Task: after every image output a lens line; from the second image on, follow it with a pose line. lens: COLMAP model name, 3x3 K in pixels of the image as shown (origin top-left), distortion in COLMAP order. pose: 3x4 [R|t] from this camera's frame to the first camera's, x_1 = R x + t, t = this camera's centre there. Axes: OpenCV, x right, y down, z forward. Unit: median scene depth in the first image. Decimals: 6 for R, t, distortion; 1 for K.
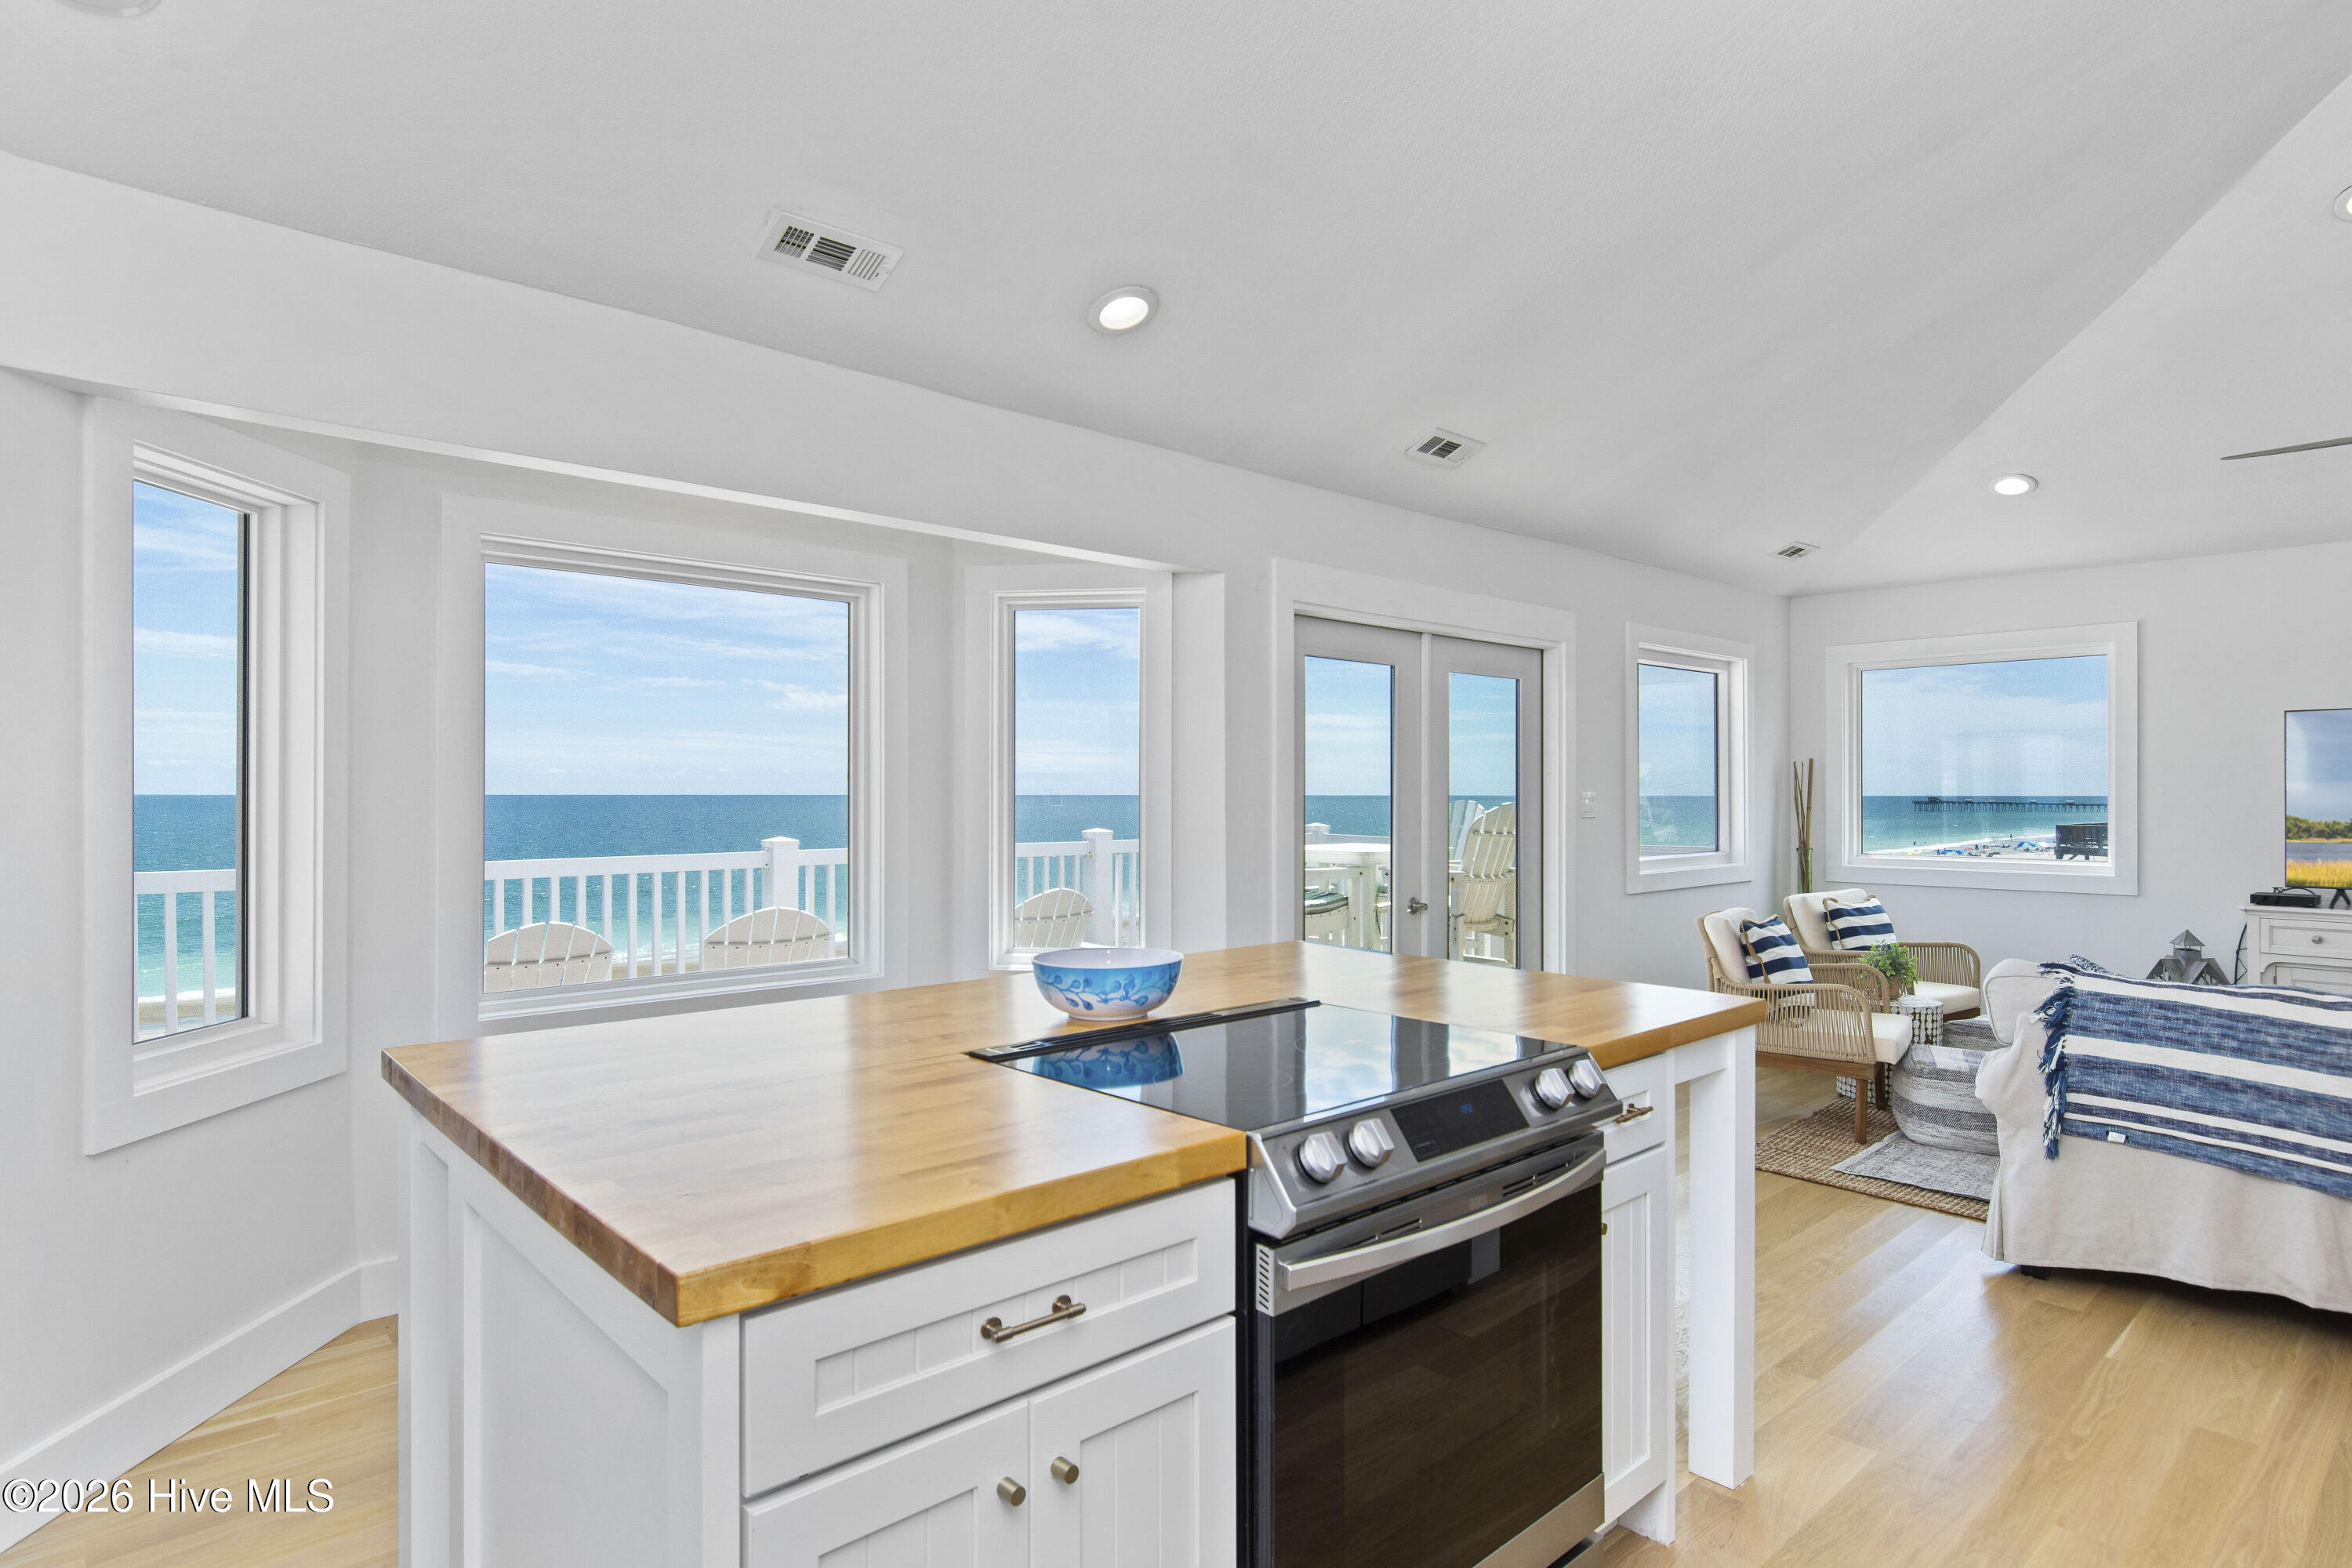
lens RADIAL K [[1262.5, 0, 1179.3], [0, 1262.5, 792.2], [0, 0, 1]] dist [0.009261, -0.008646]
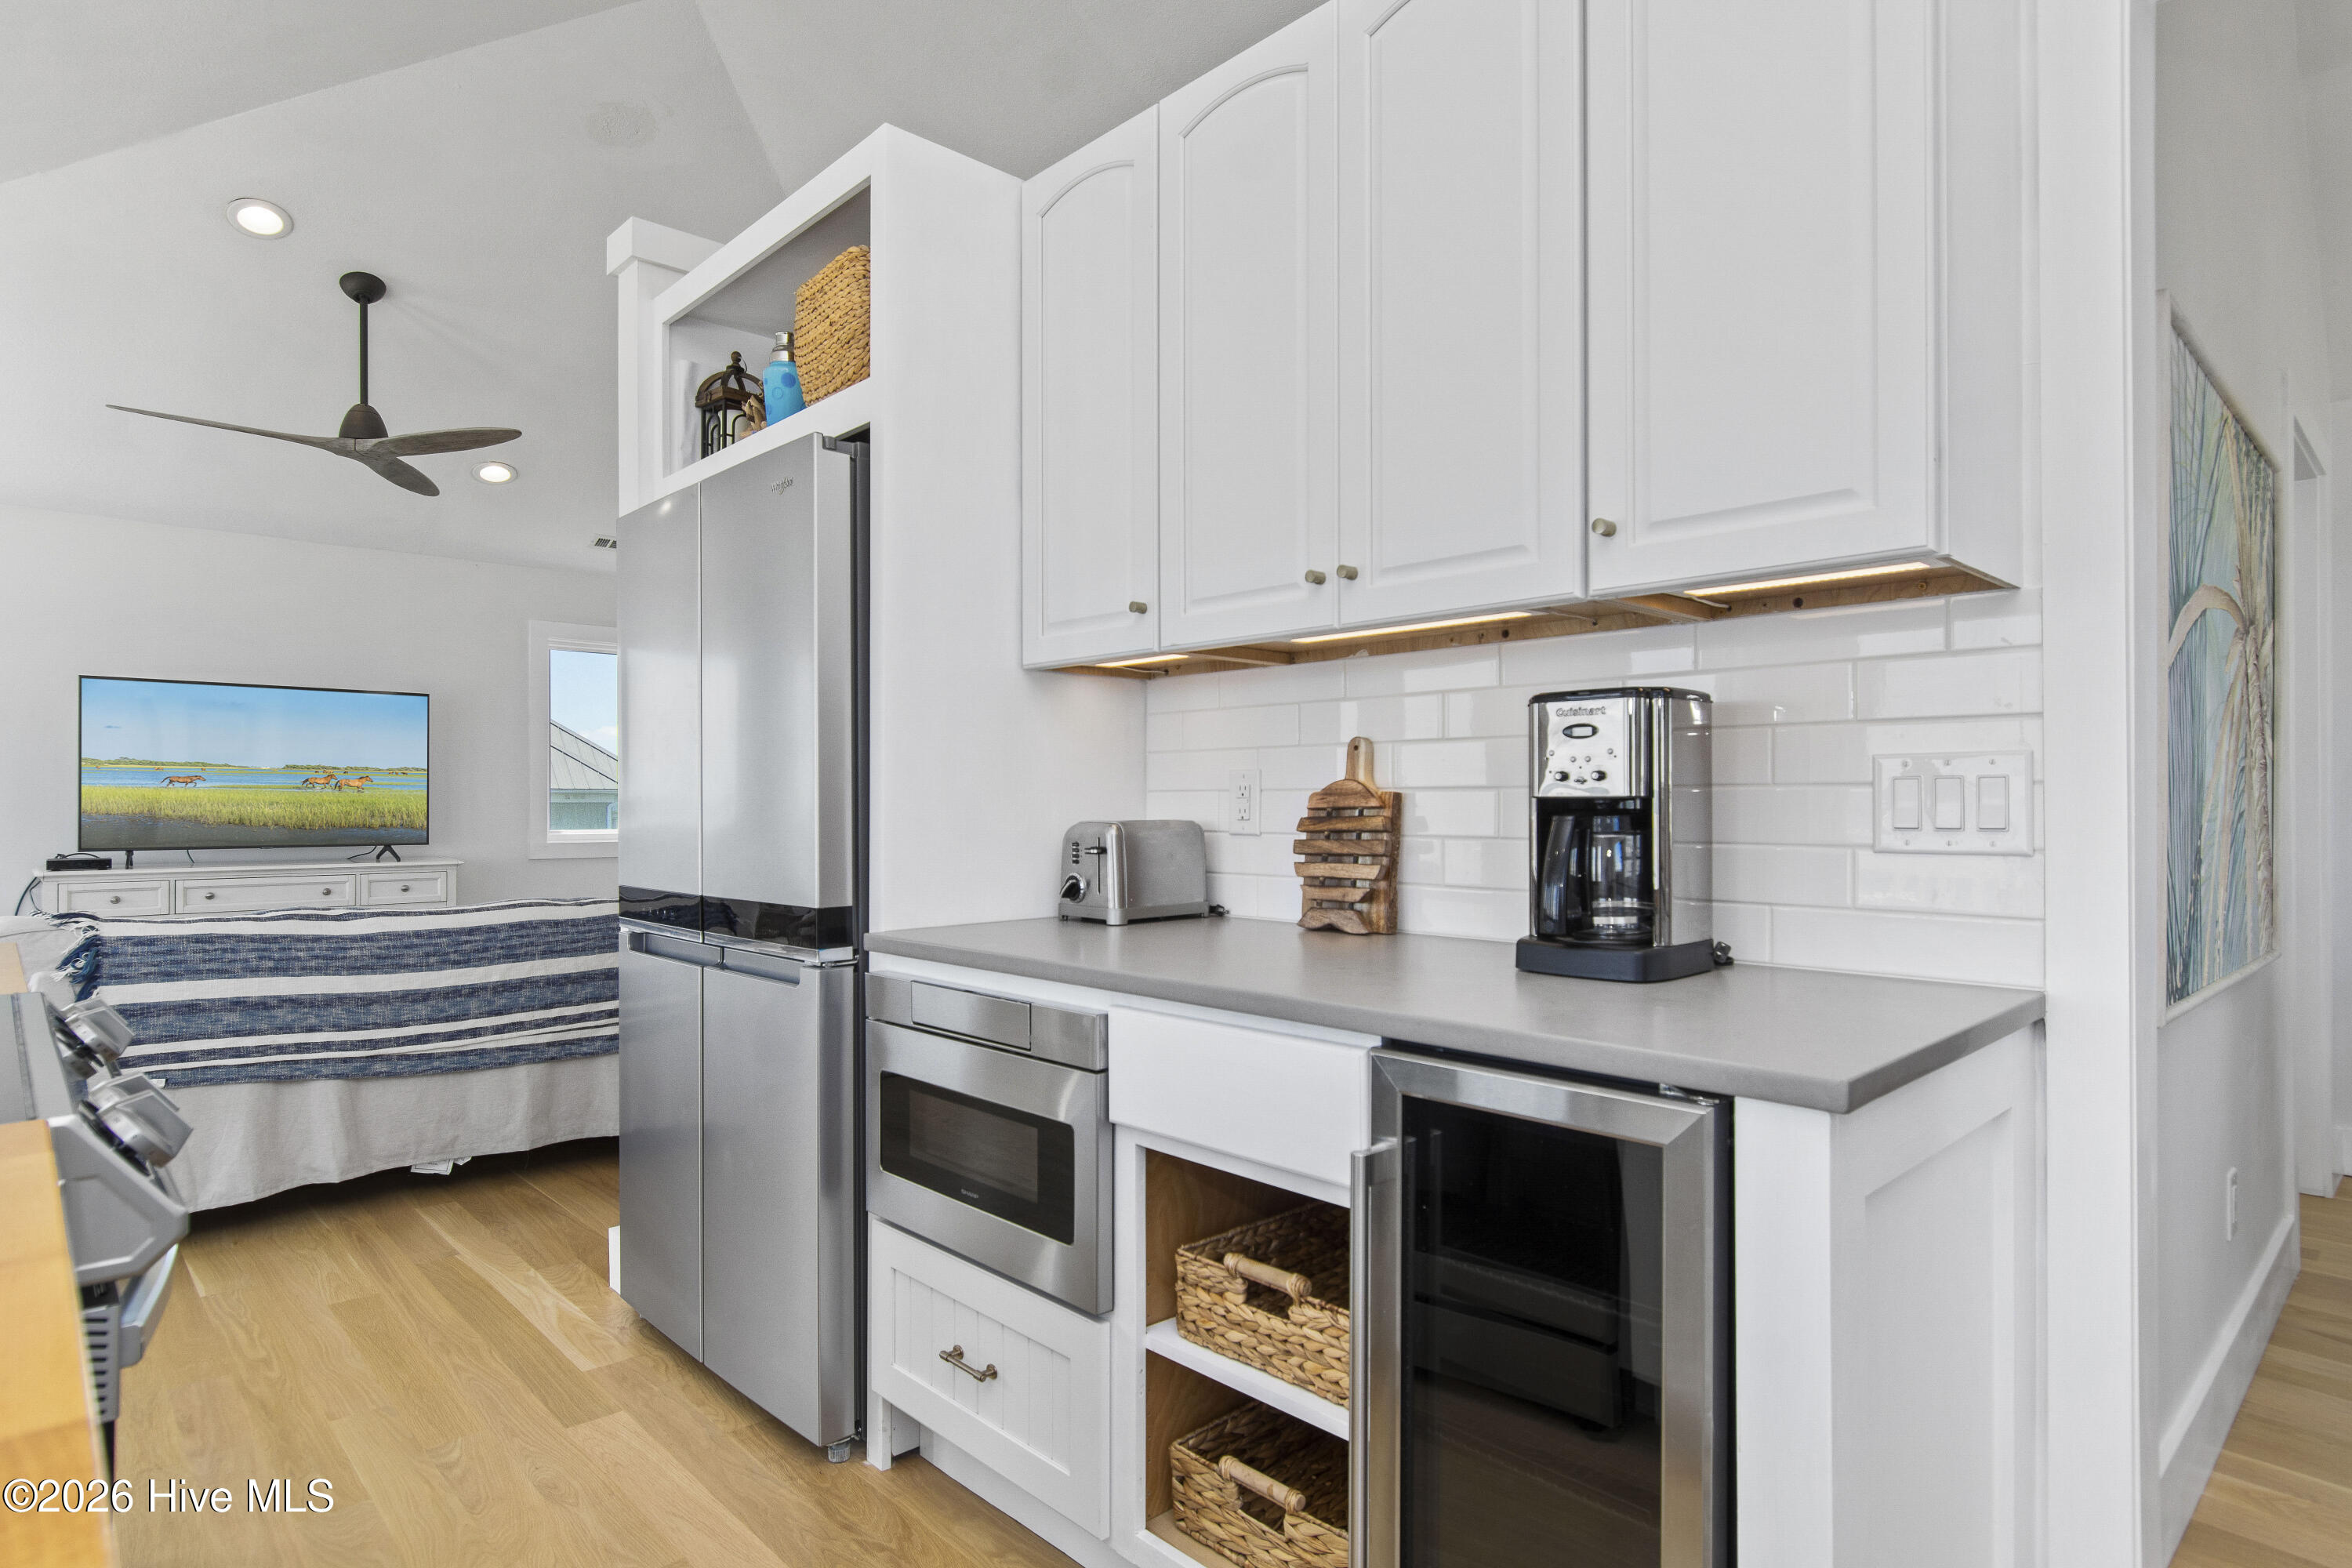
lens RADIAL K [[1262.5, 0, 1185.7], [0, 1262.5, 798.1], [0, 0, 1]] dist [0.009261, -0.008646]
pose [[-0.017628, 0.004982, 0.999832, -0.138047], [-0.002908, 0.999983, -0.005034, 0.035908], [-0.999840, -0.002996, -0.017613, 0.146434]]
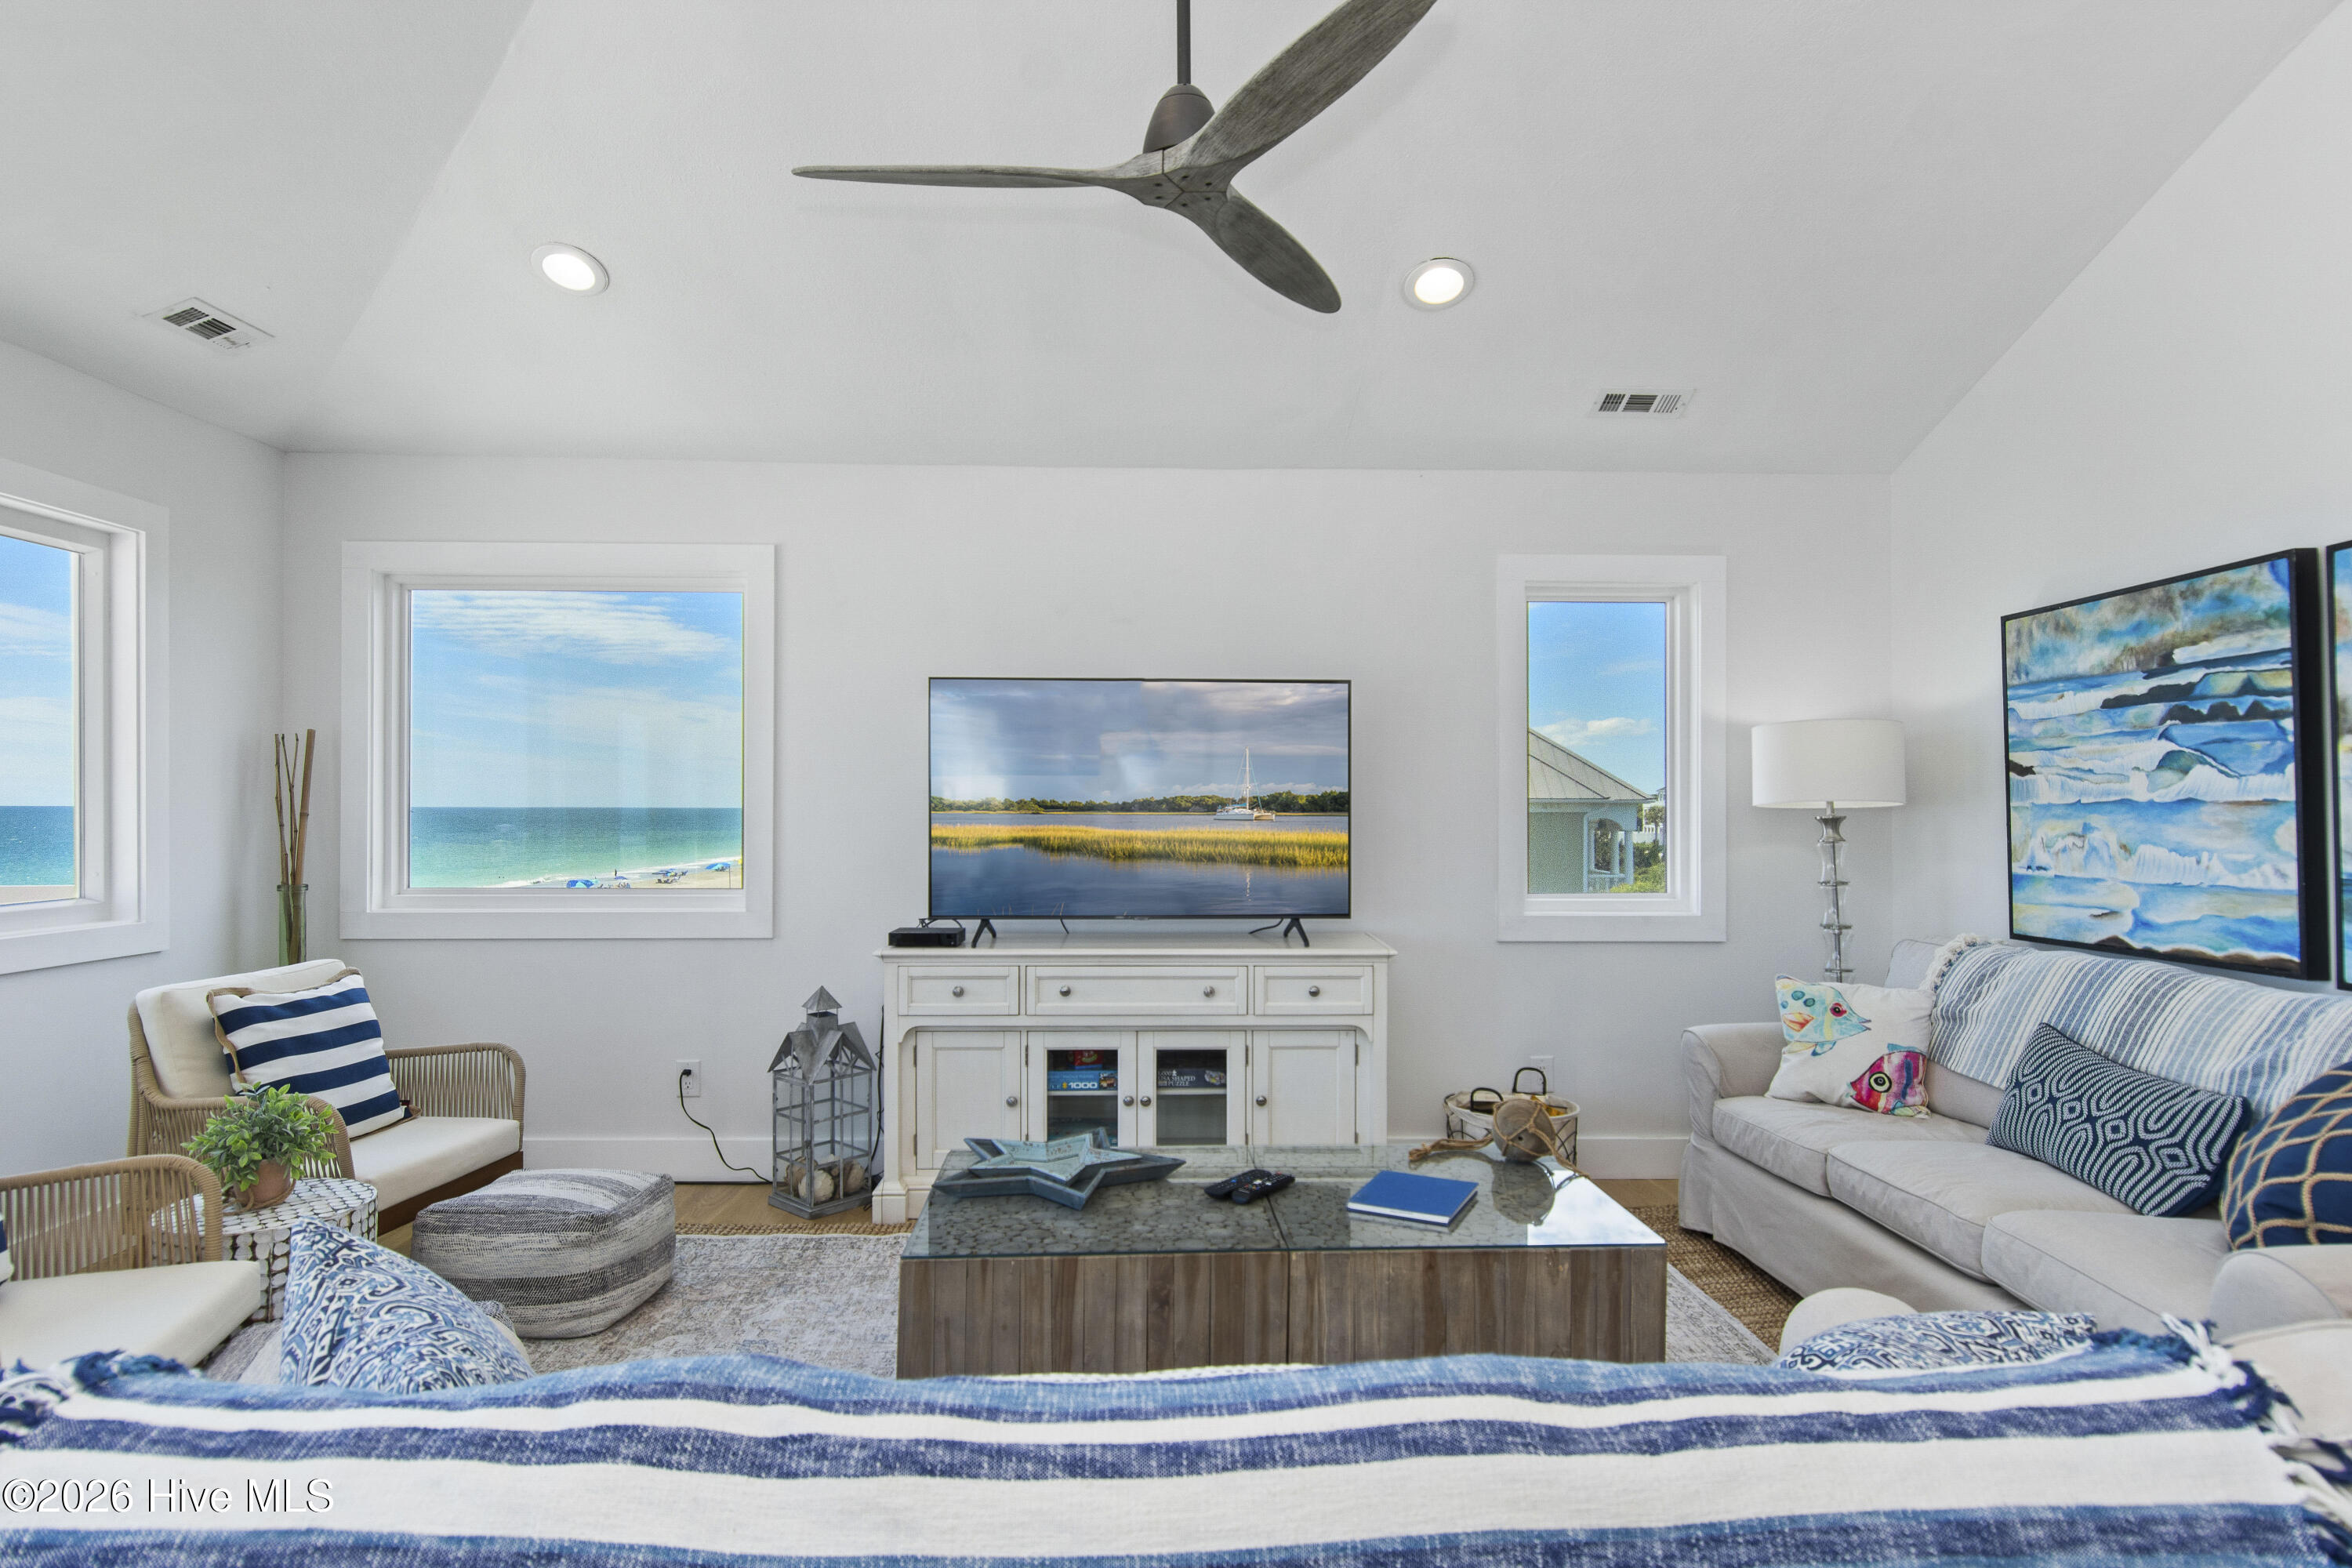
lens RADIAL K [[1262.5, 0, 1175.9], [0, 1262.5, 800.0], [0, 0, 1]] dist [0.009261, -0.008646]
pose [[0.659706, 0.005904, 0.751500, 0.424711], [-0.002795, 0.999982, -0.005402, 0.010102], [-0.751518, 0.001464, 0.659711, 0.416835]]
